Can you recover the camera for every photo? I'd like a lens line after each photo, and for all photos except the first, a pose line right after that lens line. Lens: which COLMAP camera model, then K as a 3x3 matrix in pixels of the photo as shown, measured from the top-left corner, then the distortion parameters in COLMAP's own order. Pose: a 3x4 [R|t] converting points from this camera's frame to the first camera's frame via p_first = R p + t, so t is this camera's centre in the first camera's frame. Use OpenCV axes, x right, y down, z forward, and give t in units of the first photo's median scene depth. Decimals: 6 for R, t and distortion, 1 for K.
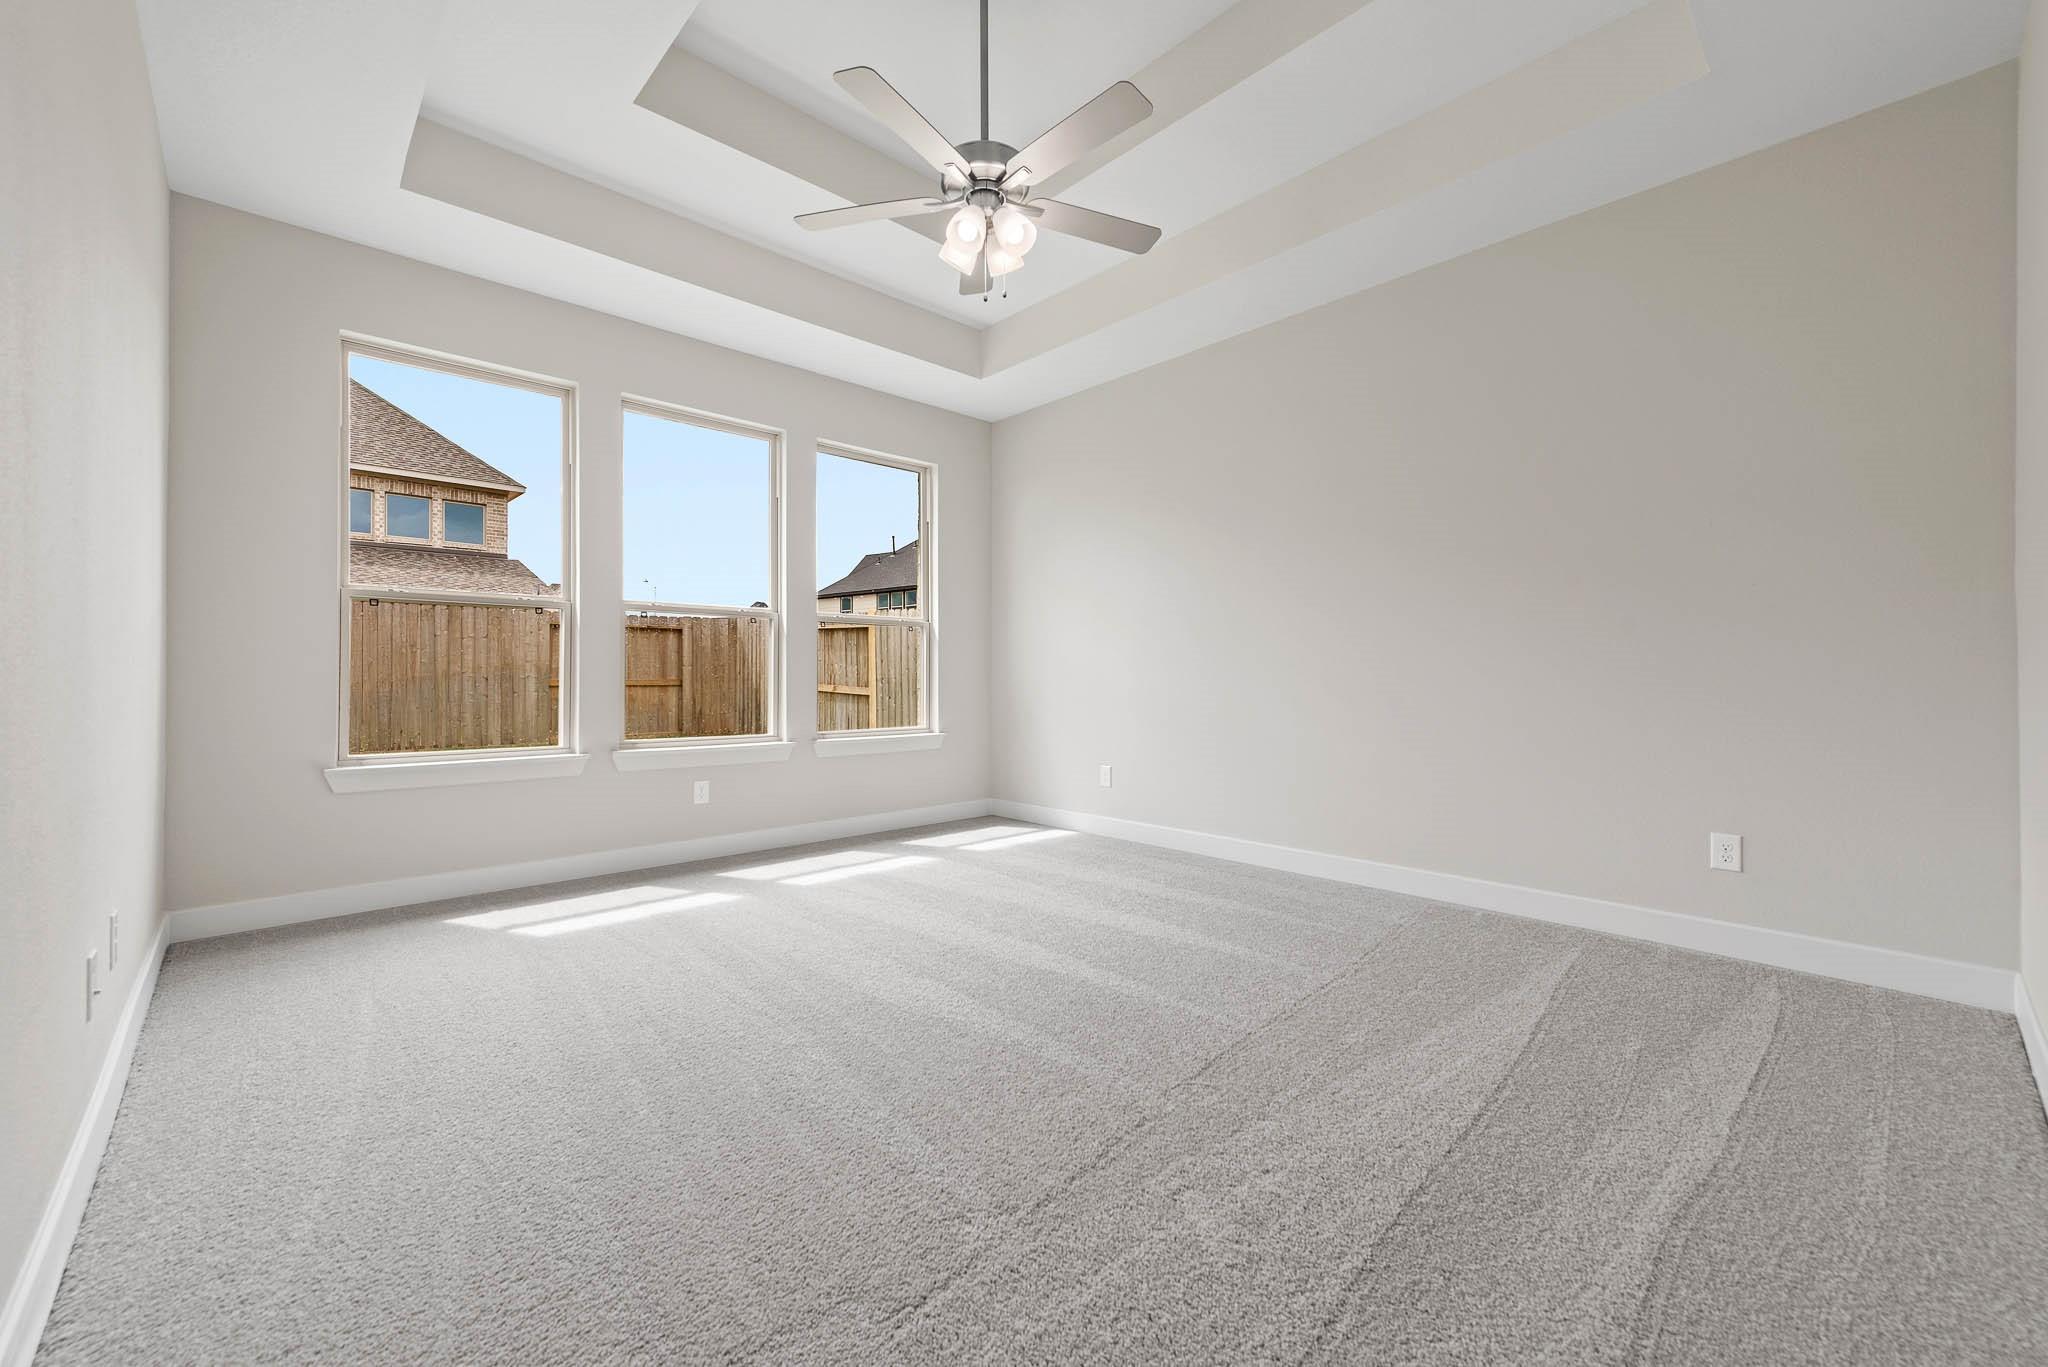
lens RADIAL K [[803.0, 0, 1026.3], [0, 803.0, 677.4], [0, 0, 1]] dist [0.006000, -0.001961]
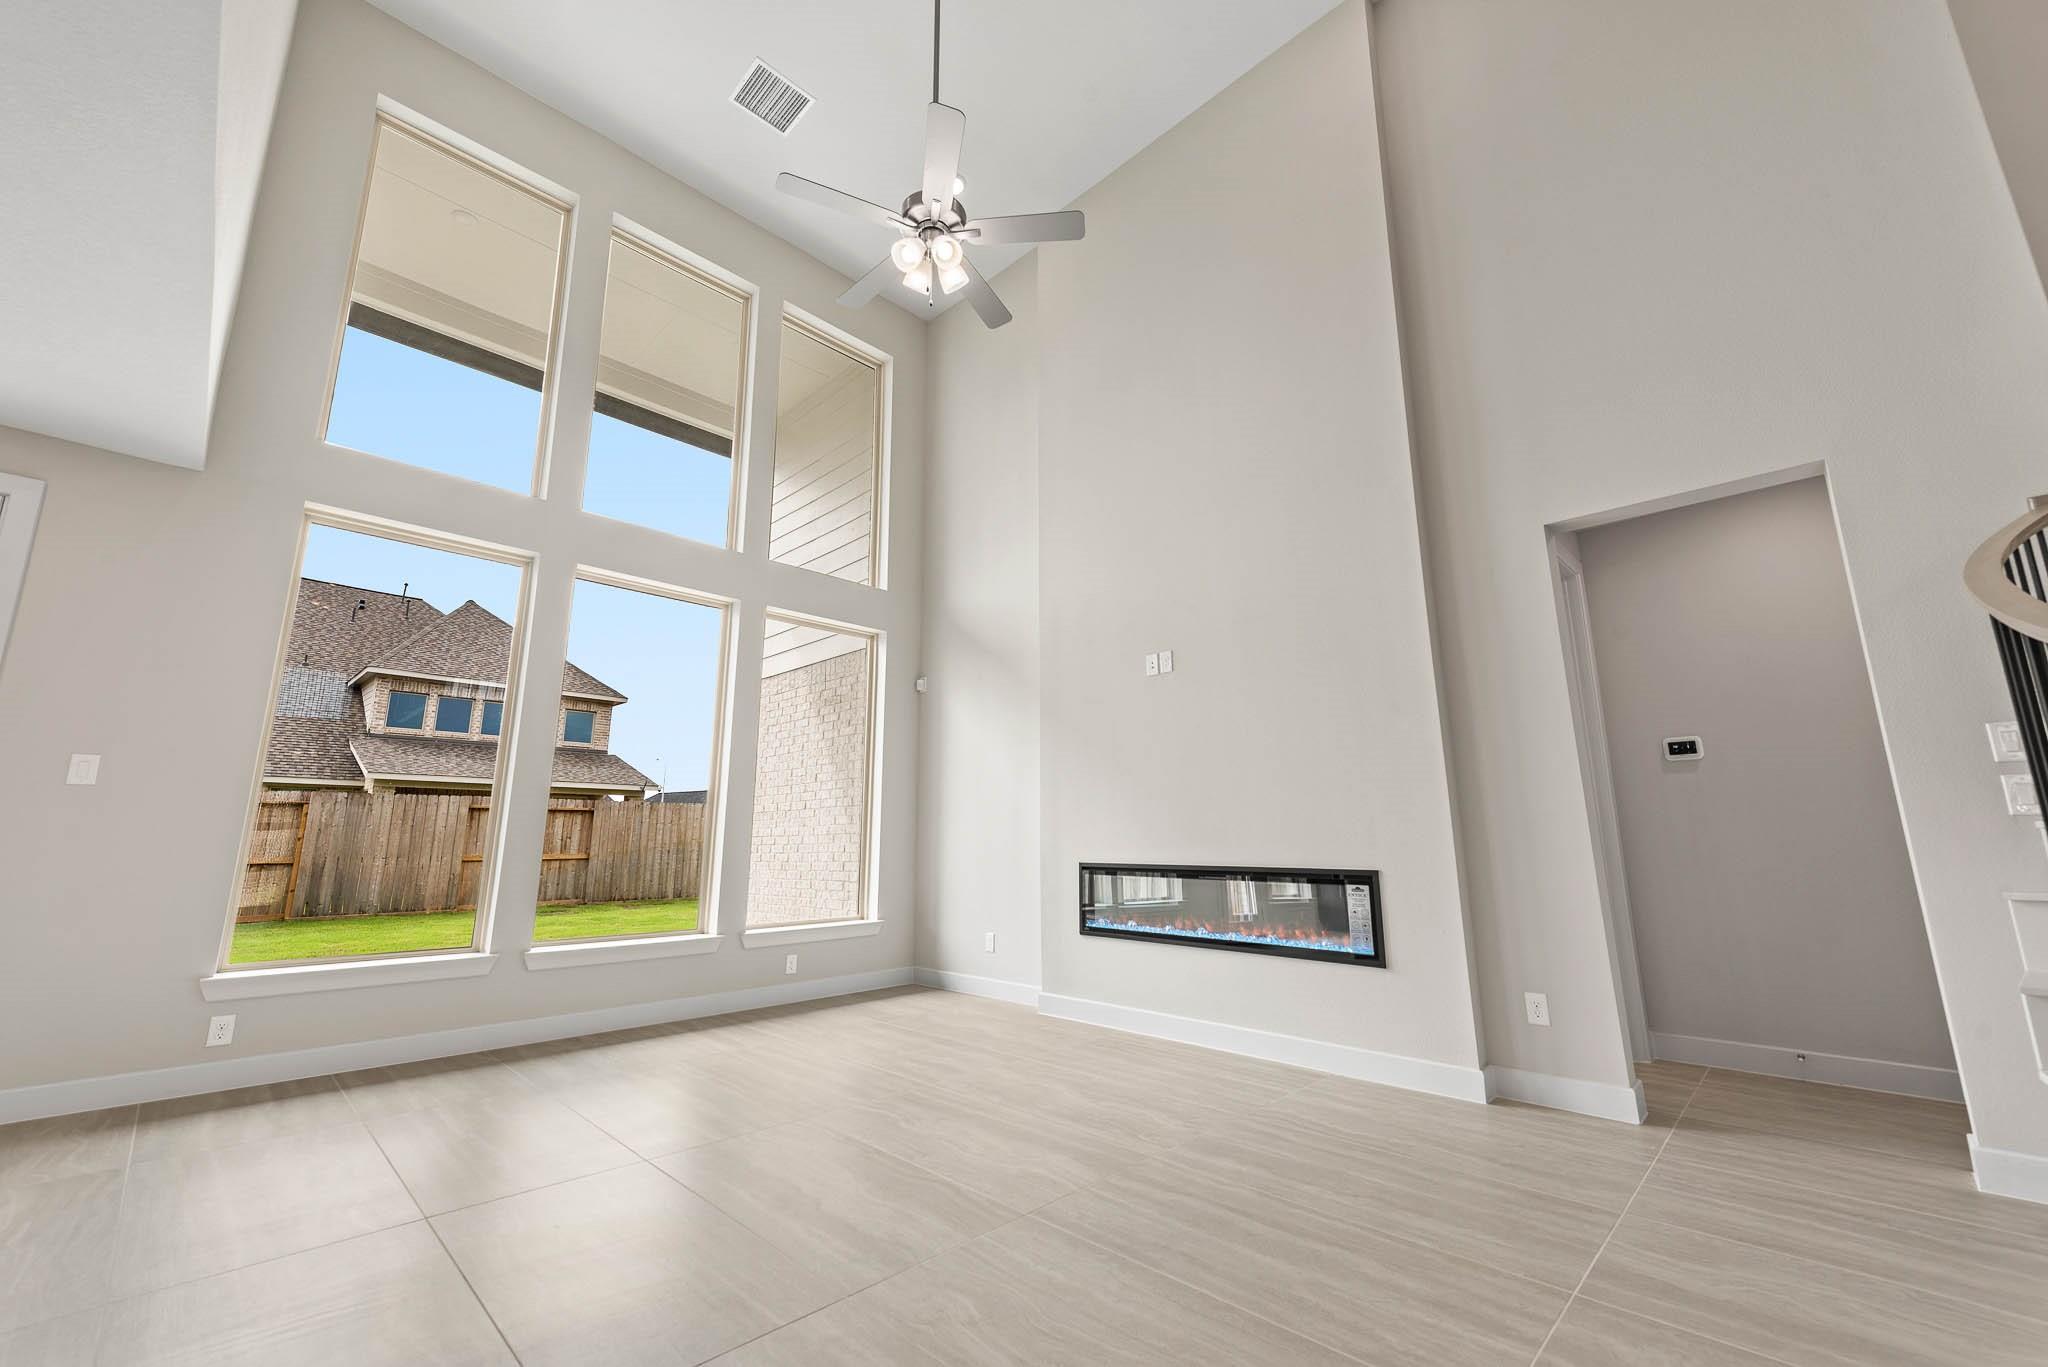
lens RADIAL K [[803.0, 0, 1022.4], [0, 803.0, 678.4], [0, 0, 1]] dist [0.006000, -0.001961]
pose [[0.997977, 0.006545, 0.063237, -0.076340], [0.006391, 0.979319, -0.202220, -0.004729], [-0.063253, 0.202215, 0.977296, -0.299788]]
